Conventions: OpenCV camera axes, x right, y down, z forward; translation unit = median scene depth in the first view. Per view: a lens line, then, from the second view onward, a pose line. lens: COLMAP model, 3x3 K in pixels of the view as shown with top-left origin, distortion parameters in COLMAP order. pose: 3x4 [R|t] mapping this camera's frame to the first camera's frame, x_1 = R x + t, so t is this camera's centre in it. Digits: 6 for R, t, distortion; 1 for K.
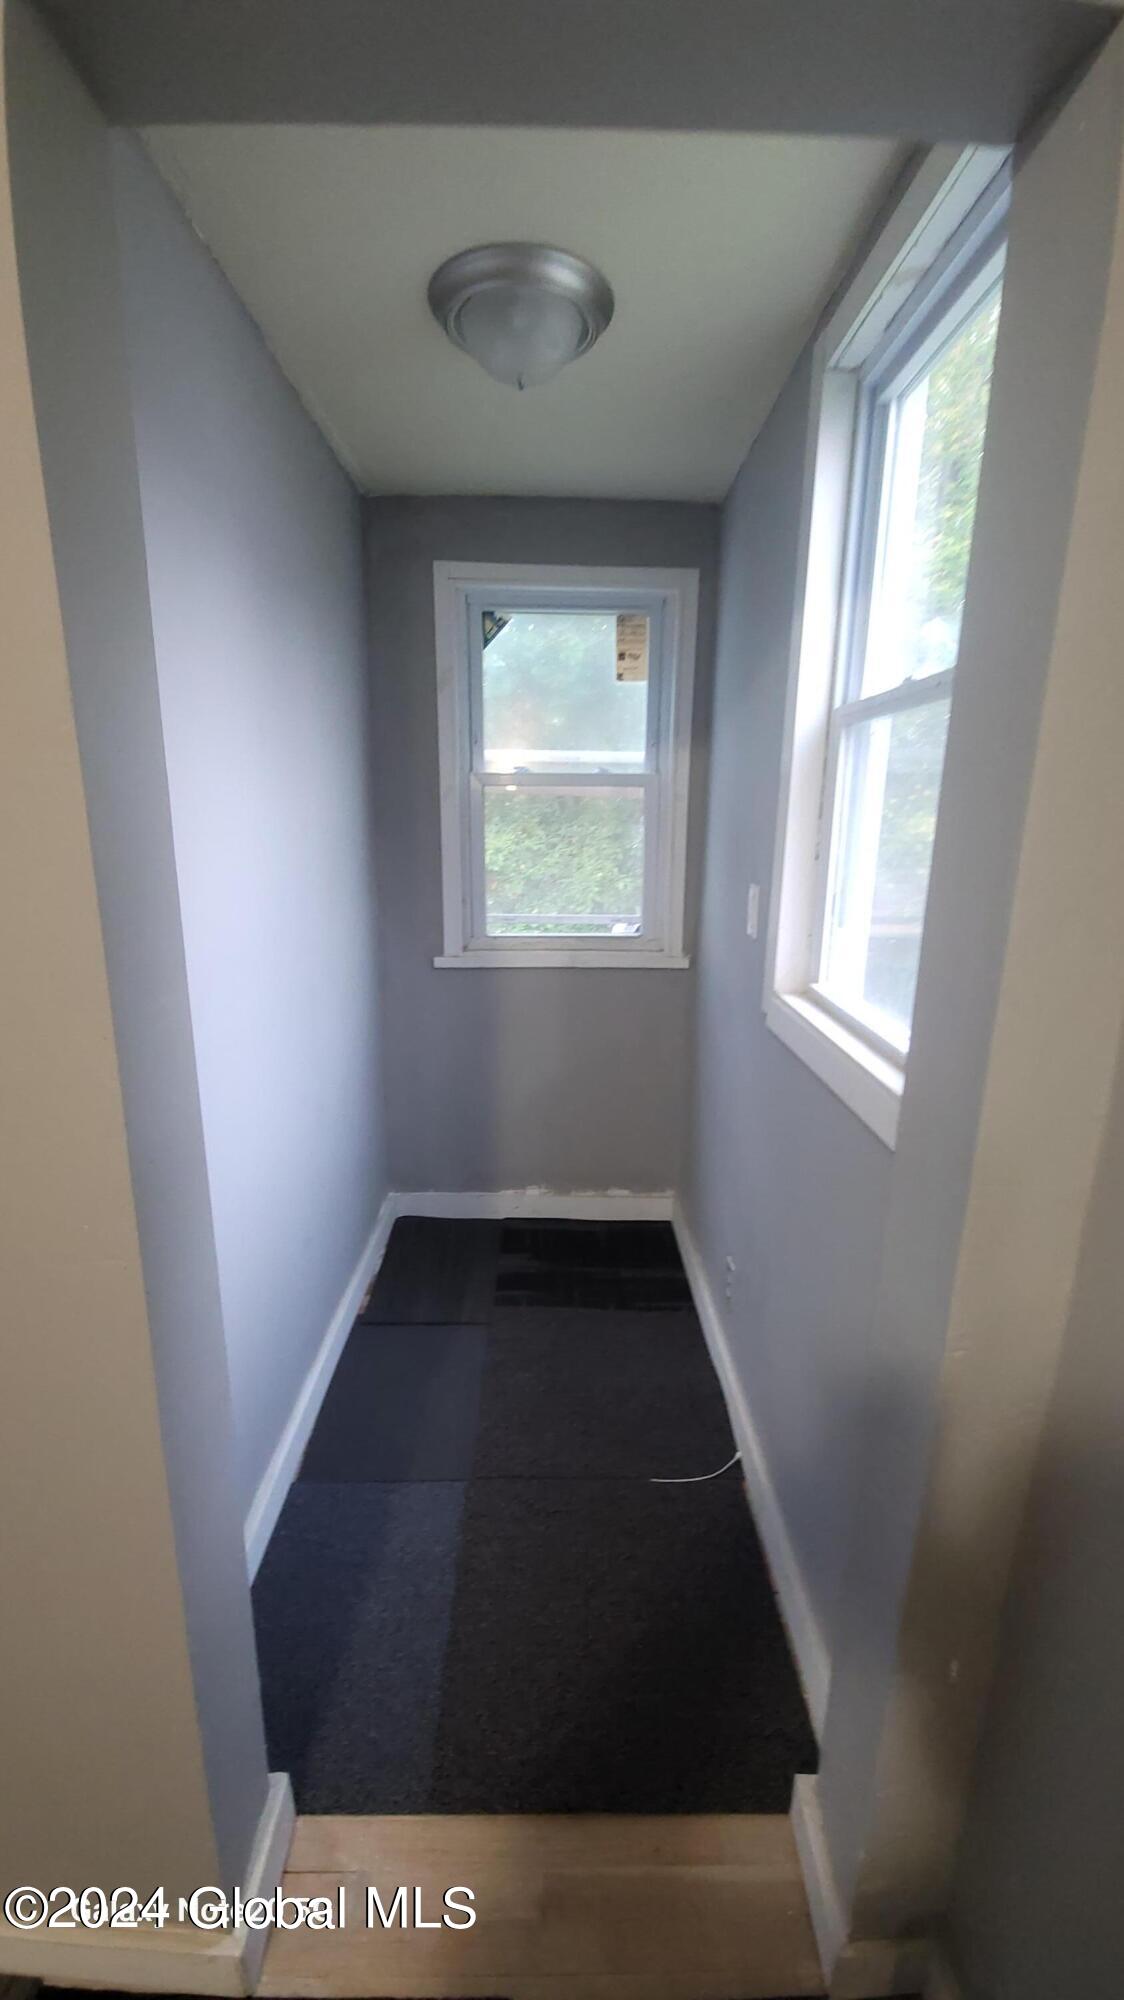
lens RADIAL K [[817.2, 0, 550.8], [0, 817.2, 1011.8], [0, 0, 1]] dist [0.003982, -0.005908]
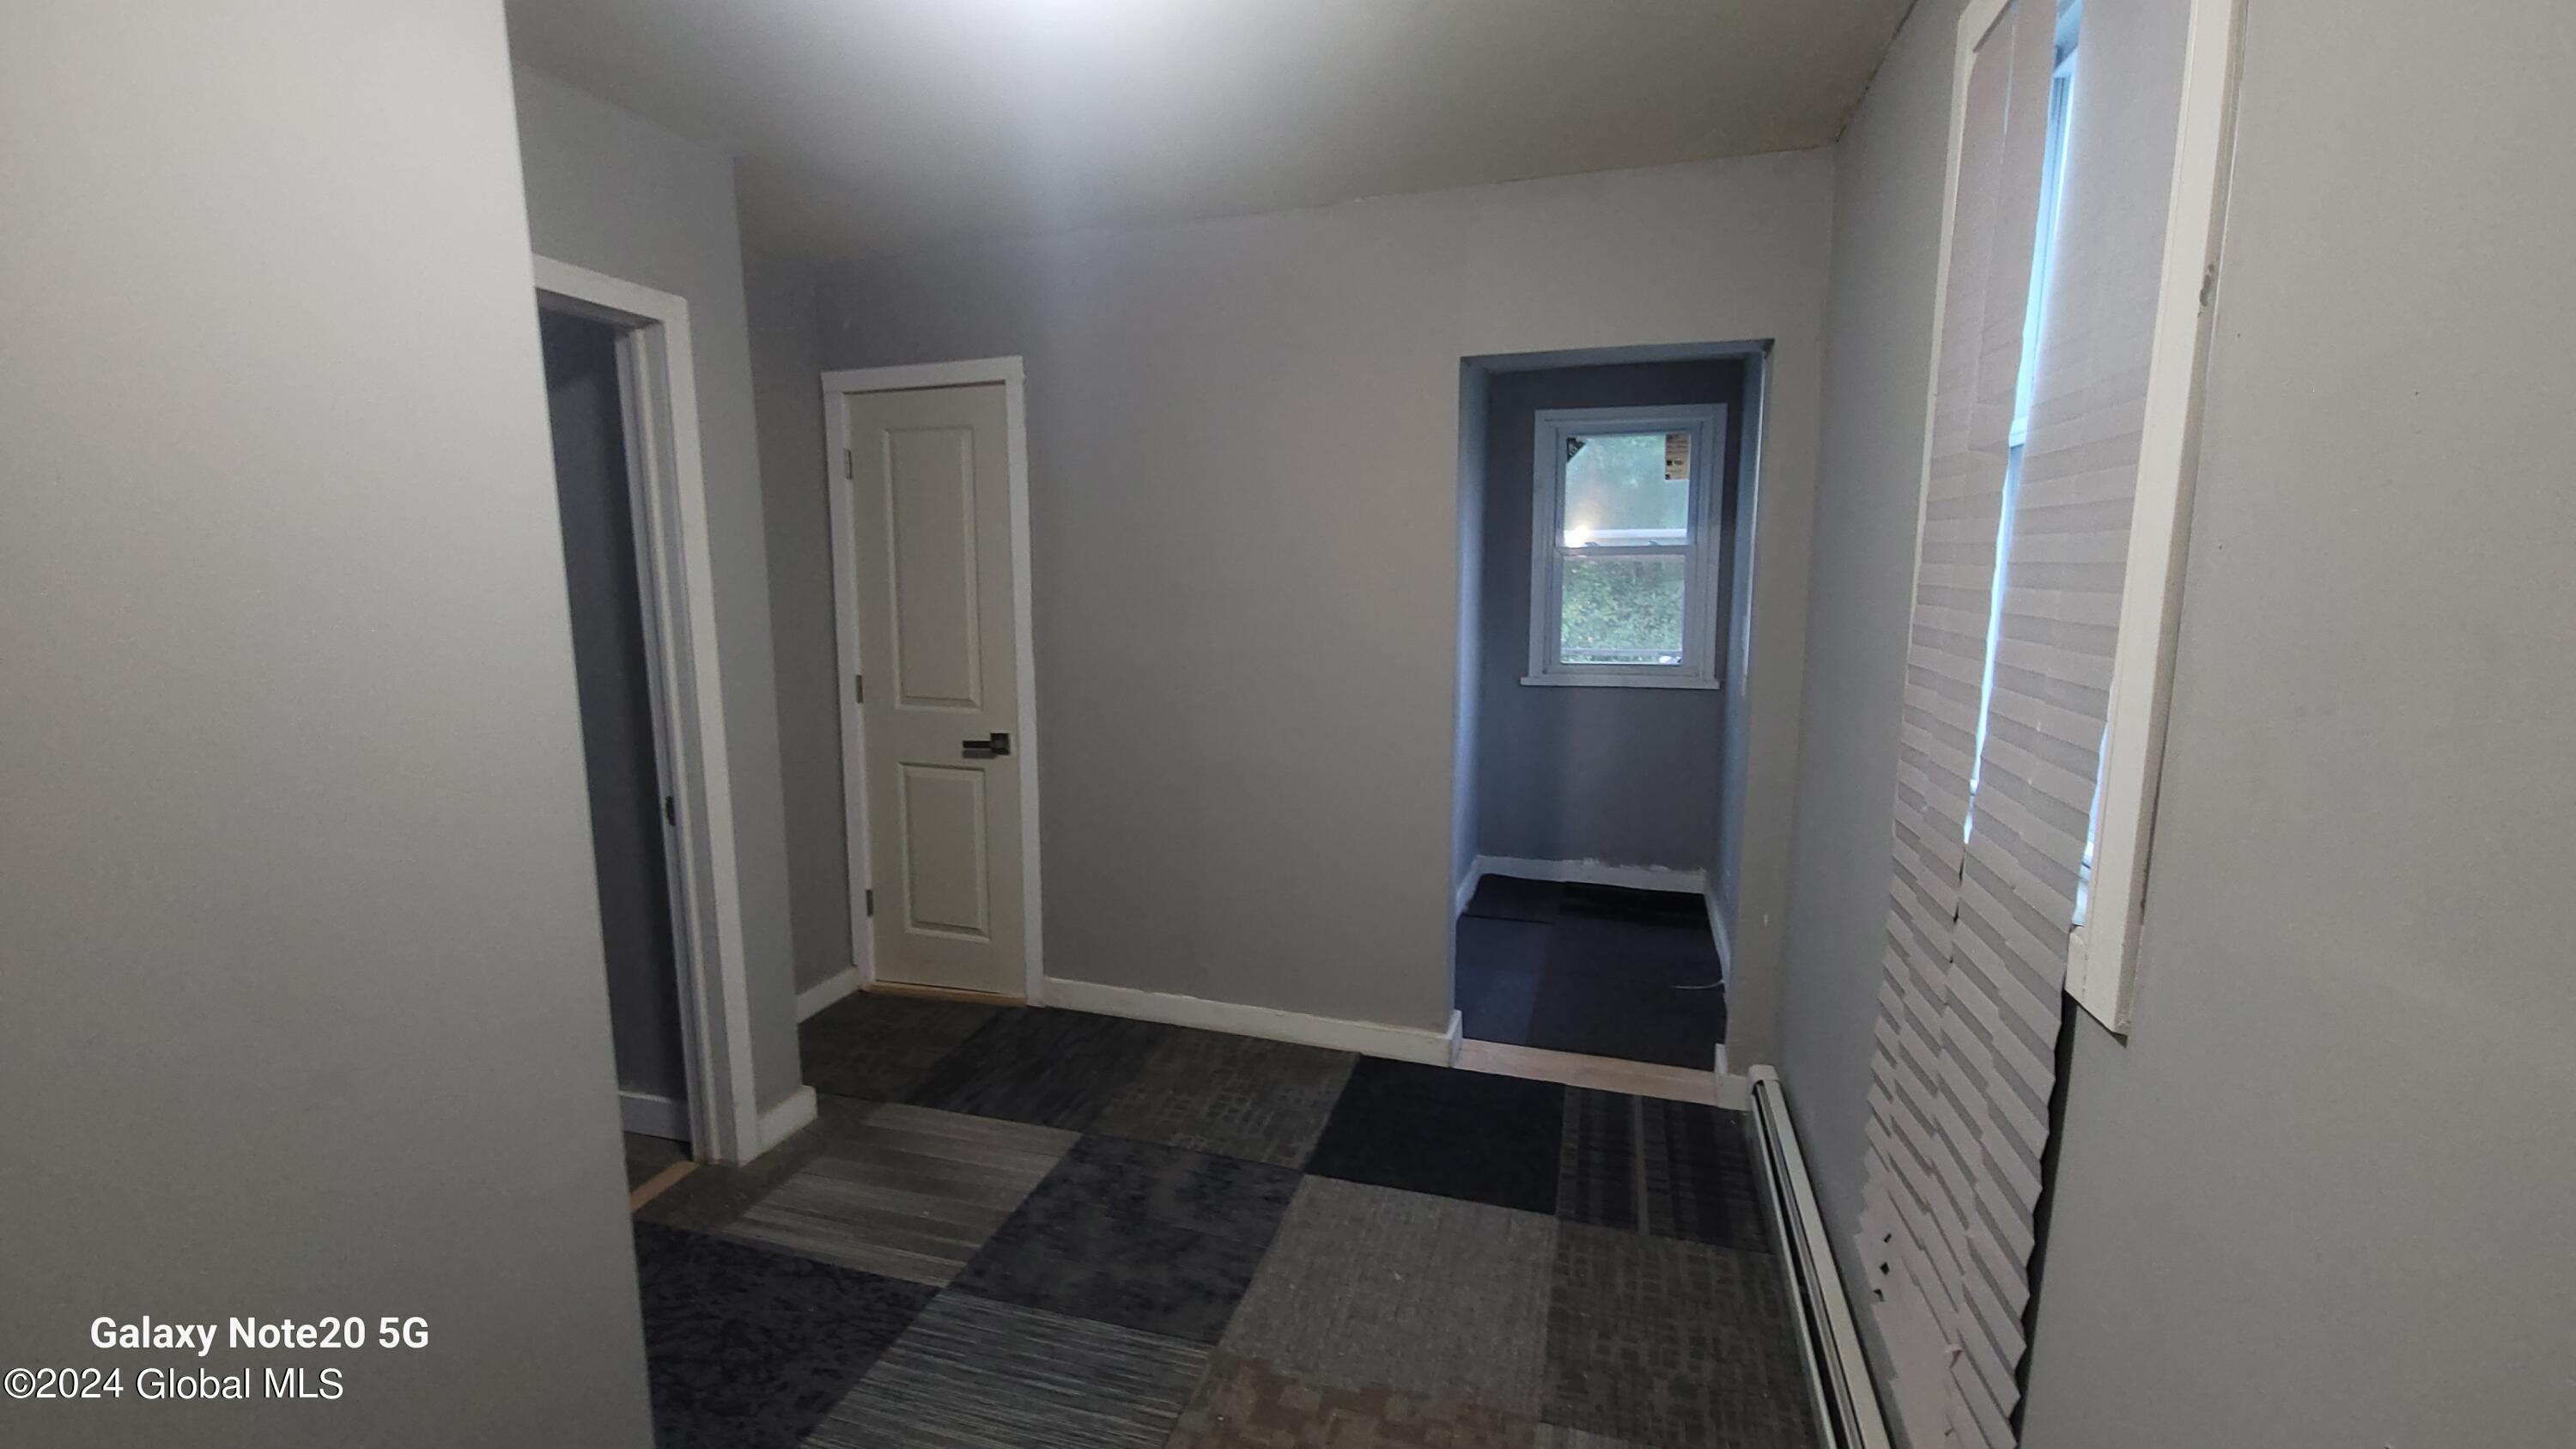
lens RADIAL K [[1052.7, 0, 1295.0], [0, 1052.7, 731.0], [0, 0, 1]] dist [0.003982, -0.005908]
pose [[0.953341, 0.030974, -0.300303, 0.030633], [-0.060984, 0.993975, -0.091079, 0.209361], [0.295673, 0.105143, 0.949485, -0.800302]]
